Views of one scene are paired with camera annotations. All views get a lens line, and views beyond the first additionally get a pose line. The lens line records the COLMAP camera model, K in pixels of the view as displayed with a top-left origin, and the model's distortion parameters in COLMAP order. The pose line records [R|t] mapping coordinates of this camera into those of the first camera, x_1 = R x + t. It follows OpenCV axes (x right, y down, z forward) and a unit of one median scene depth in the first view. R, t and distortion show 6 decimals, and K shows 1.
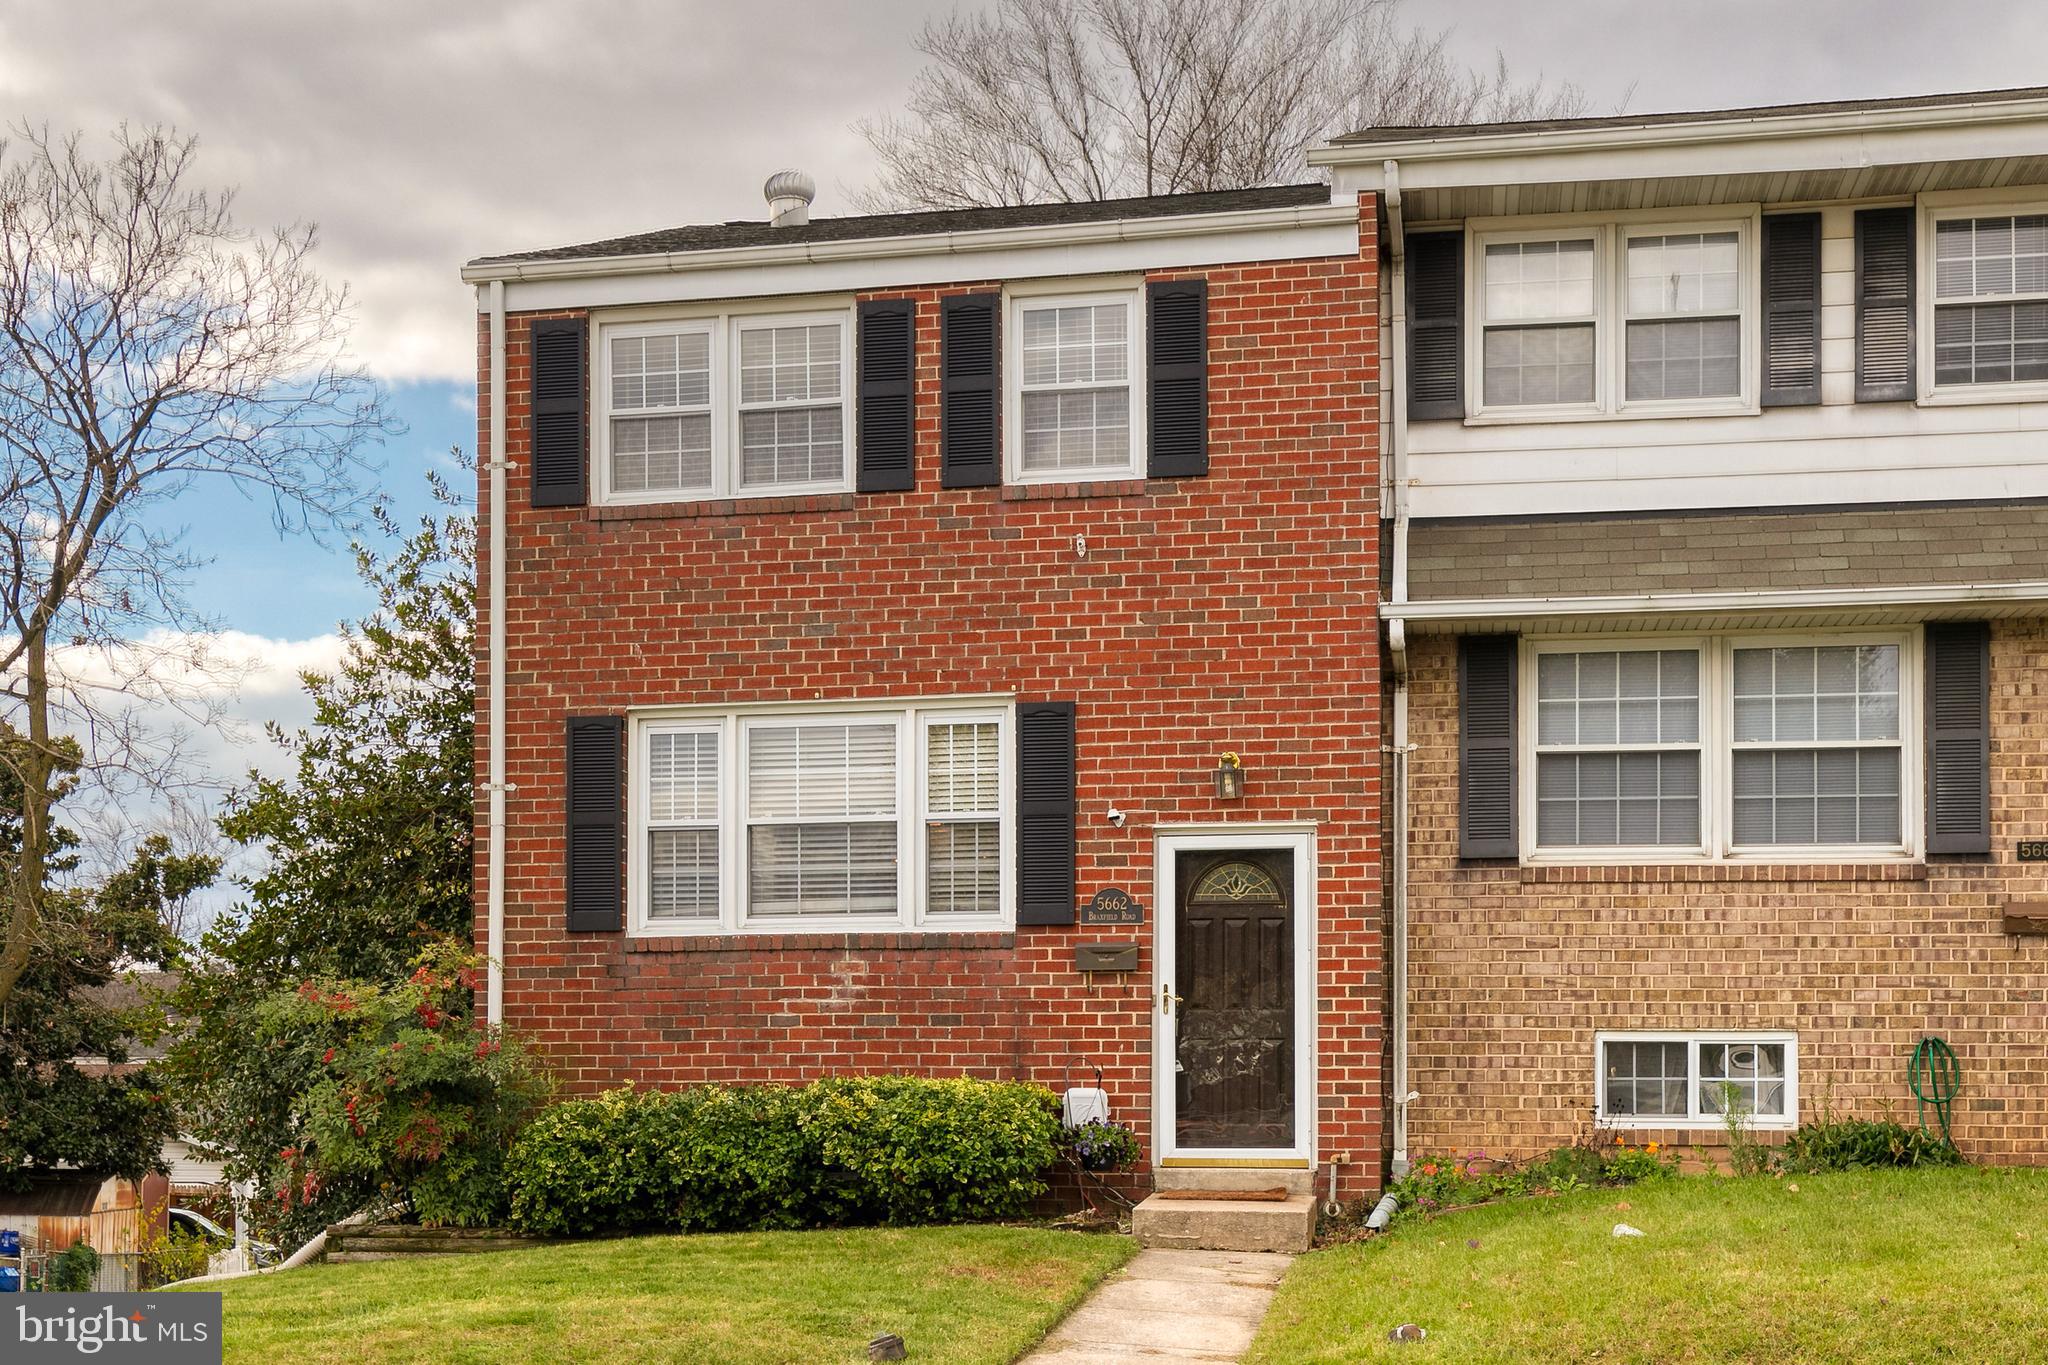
lens RADIAL K [[3268.9, 0, 1024.0], [0, 3268.9, 682.5], [0, 0, 1]] dist [0.023628, 0.010443]
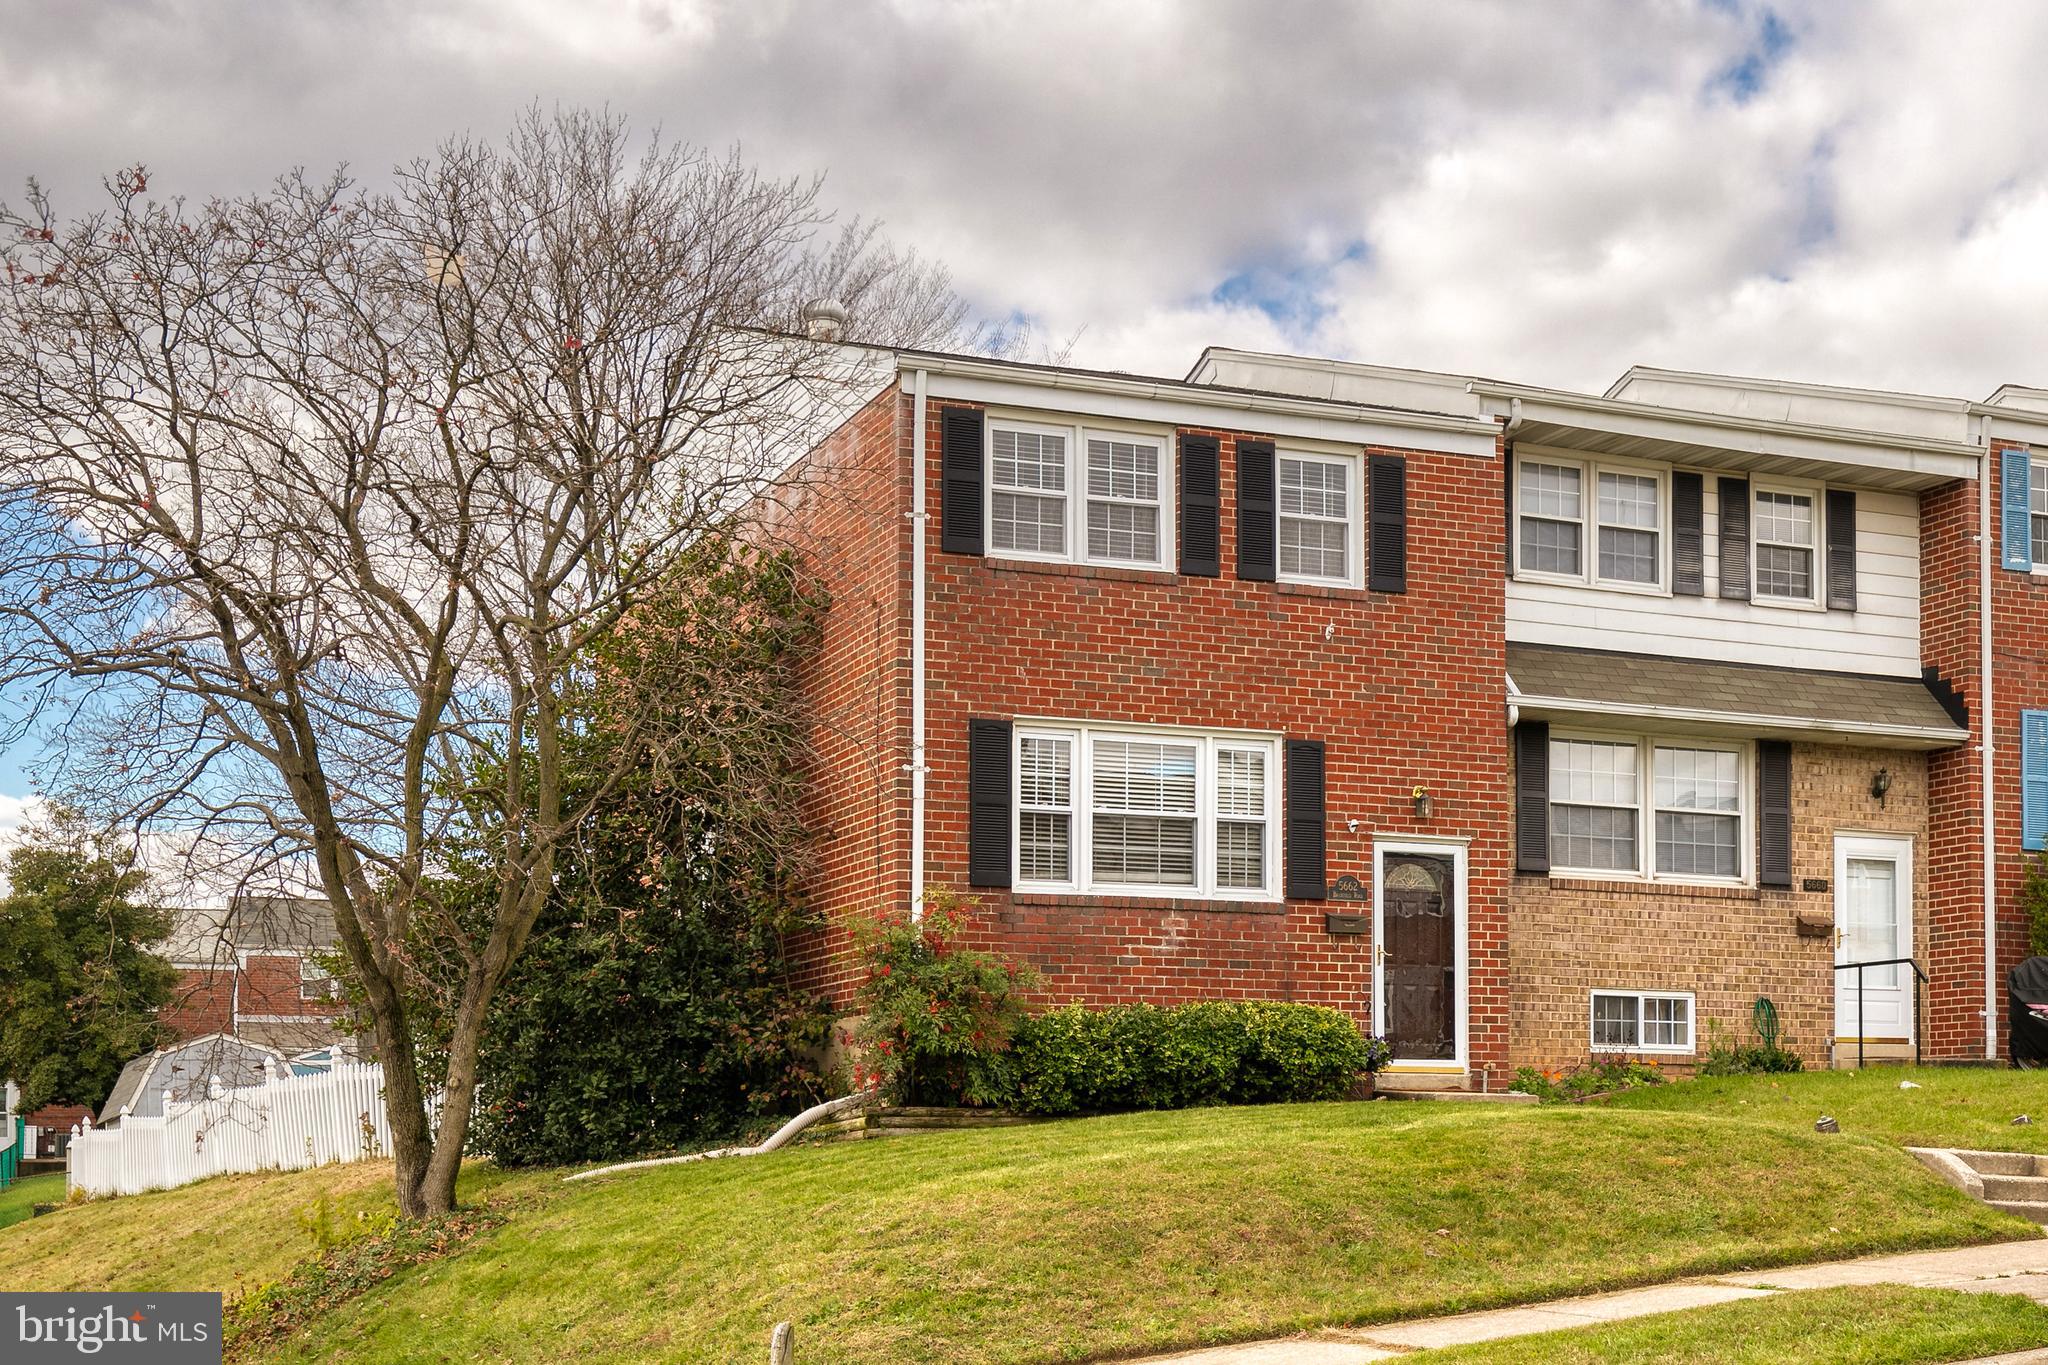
lens RADIAL K [[3268.9, 0, 1024.0], [0, 3268.9, 682.5], [0, 0, 1]] dist [0.023628, 0.010443]
pose [[0.757162, 0.100940, 0.645382, -0.997135], [-0.071018, 0.994853, -0.072280, 0.091772], [-0.649356, 0.008894, 0.760433, 0.014011]]
